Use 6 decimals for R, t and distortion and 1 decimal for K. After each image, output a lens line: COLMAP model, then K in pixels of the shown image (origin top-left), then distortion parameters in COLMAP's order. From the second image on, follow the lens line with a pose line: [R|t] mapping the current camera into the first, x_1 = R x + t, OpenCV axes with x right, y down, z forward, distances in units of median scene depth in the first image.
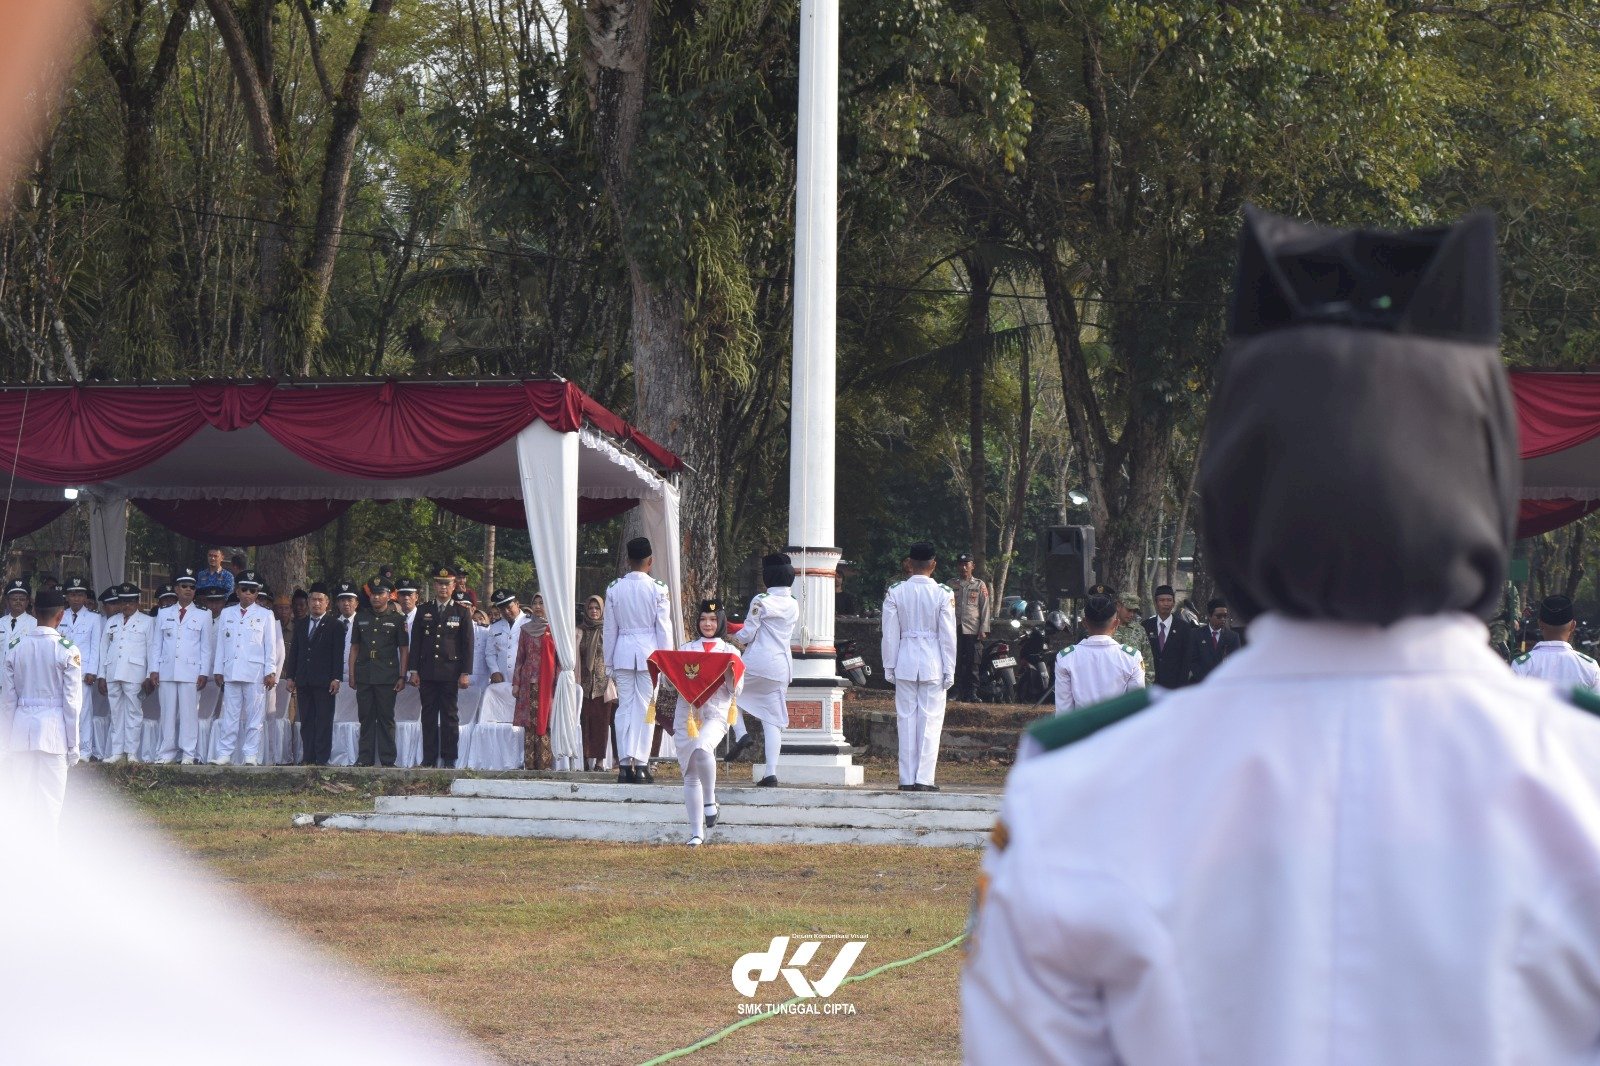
lens RADIAL K [[3556.2, 0, 800.0], [0, 3556.2, 533.0], [0, 0, 1]] dist [-0.048585, -0.281714]
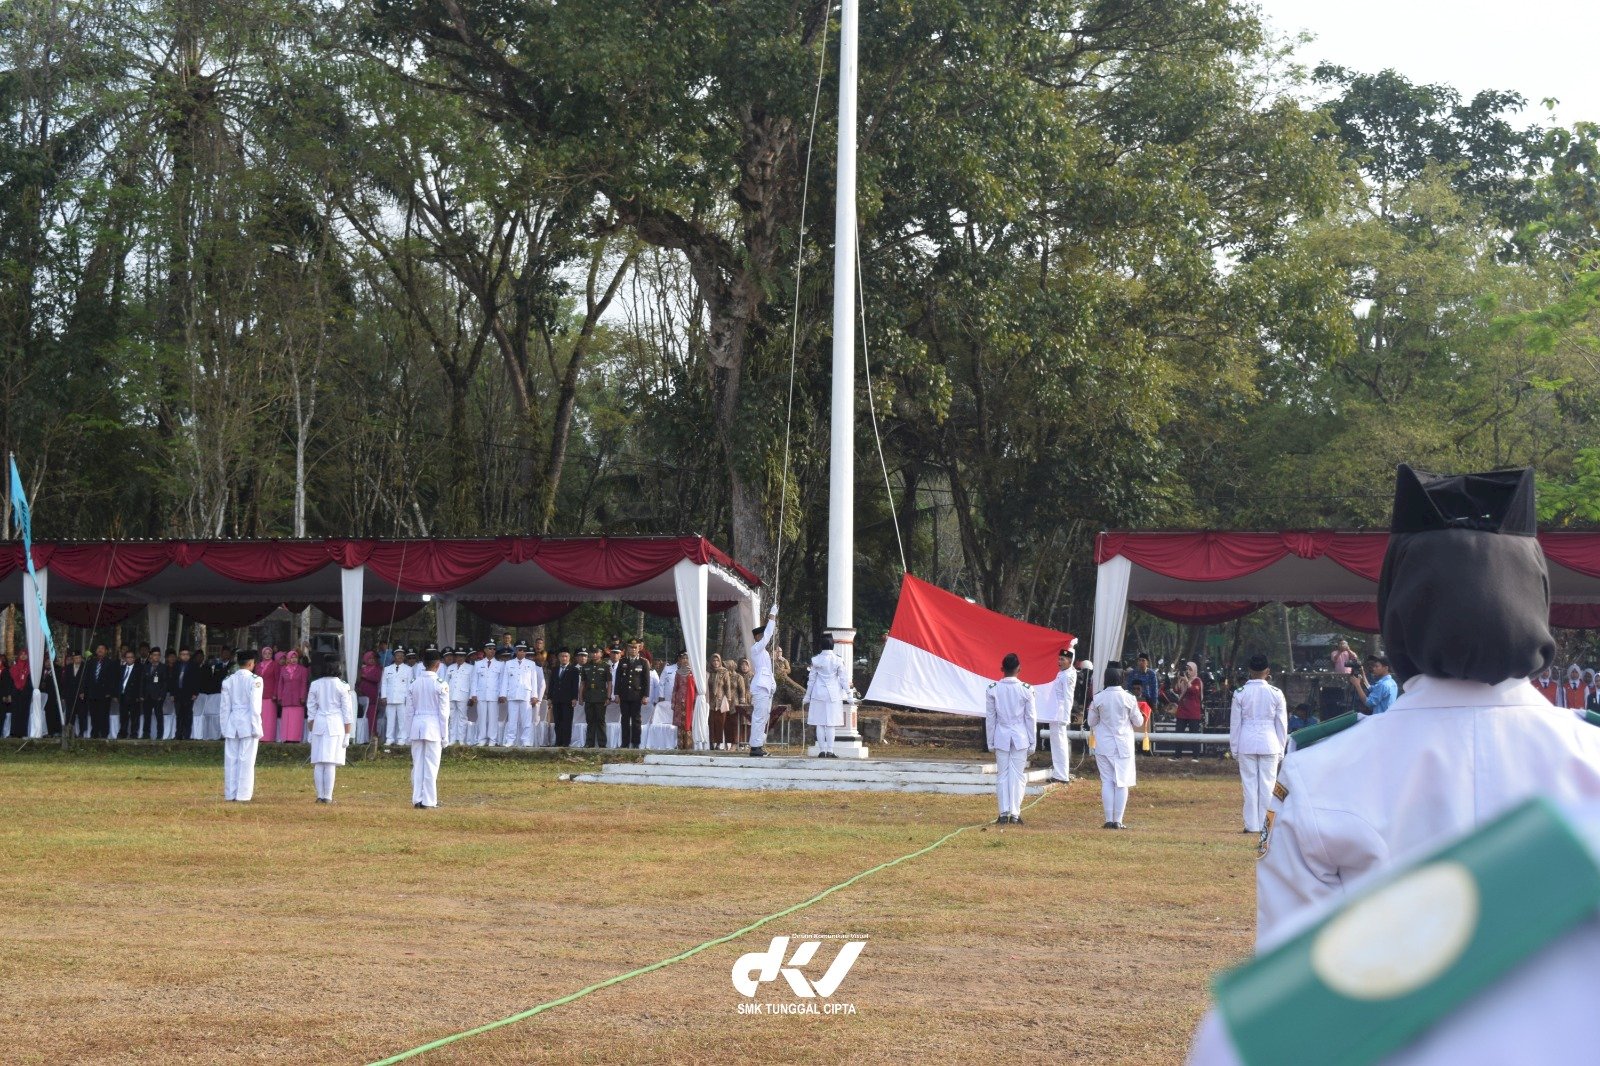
lens RADIAL K [[1946.8, 0, 800.0], [0, 1946.8, 533.0], [0, 0, 1]] dist [-0.018941, -0.036978]
pose [[0.999999, 0.000593, -0.000925, -0.012309], [-0.000633, 0.999030, -0.044034, -0.000496], [0.000898, 0.044034, 0.999030, -0.003703]]
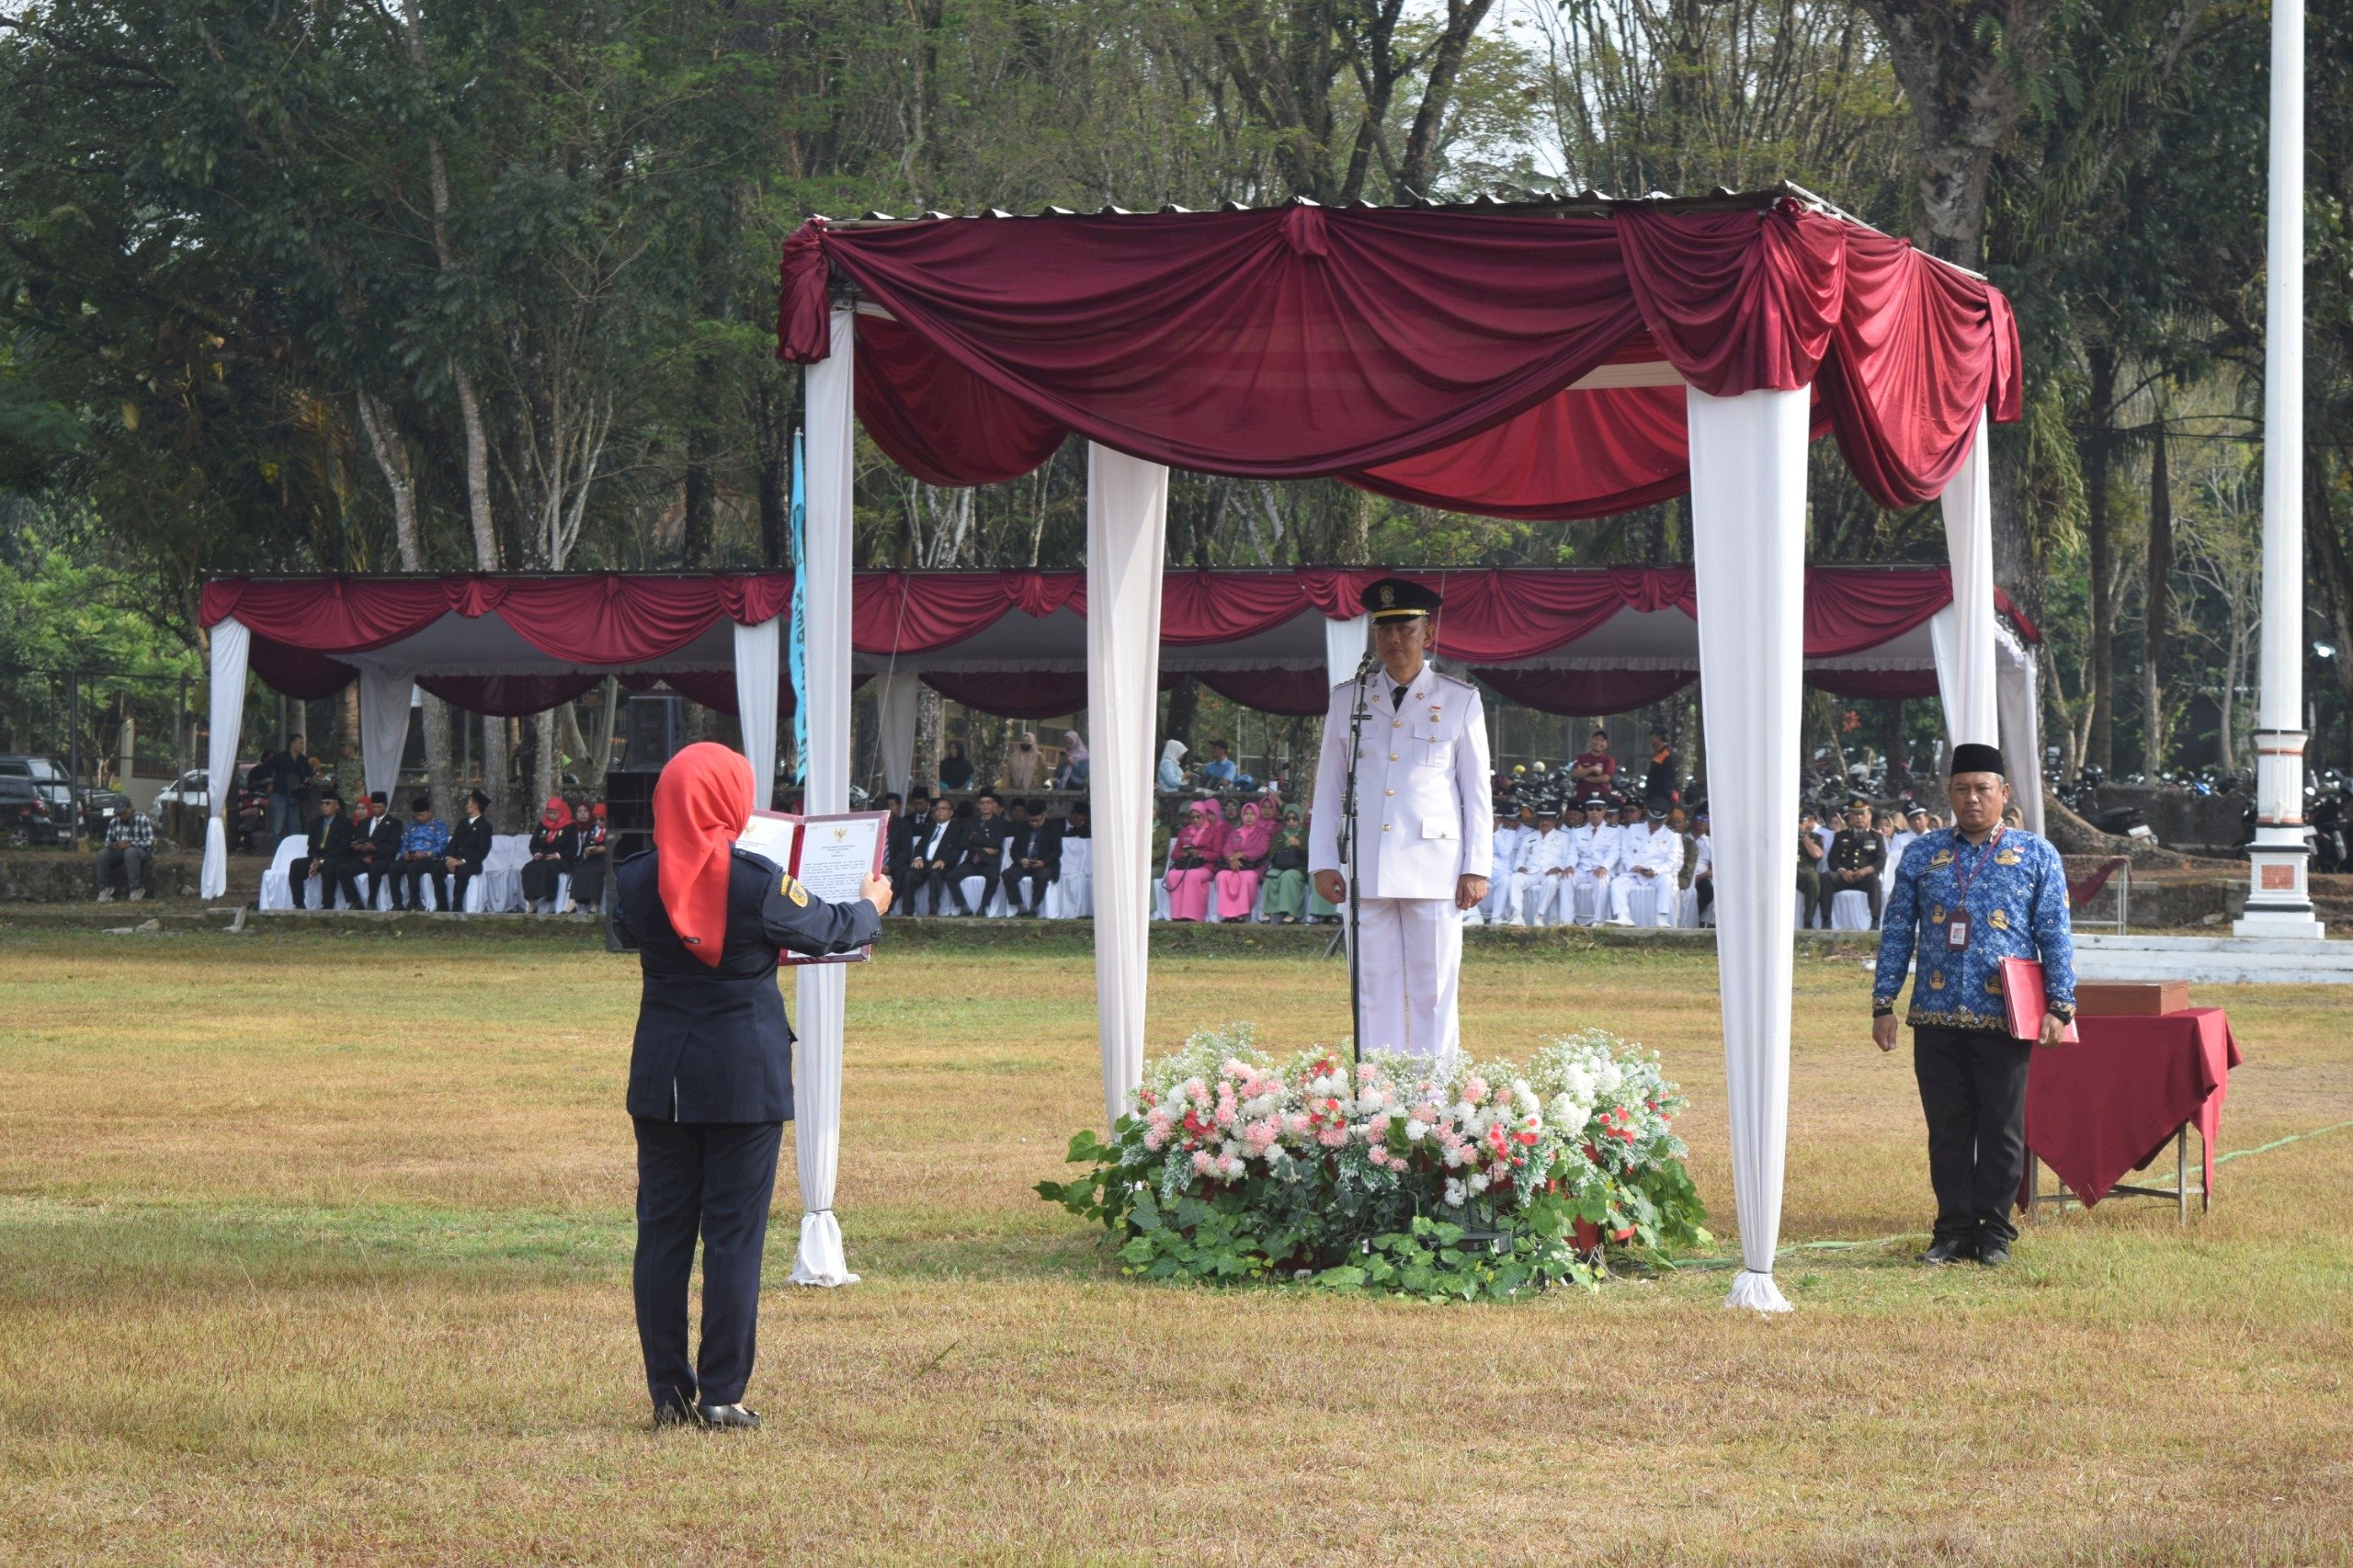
lens RADIAL K [[5351.7, 0, 1176.5], [0, 5351.7, 784.0], [0, 0, 1]] dist [-0.053653, 0.059009]
pose [[0.997460, -0.000362, -0.071230, -0.170097], [0.002310, 0.999626, 0.027266, -0.019420], [0.071193, -0.027361, 0.997087, -0.542478]]
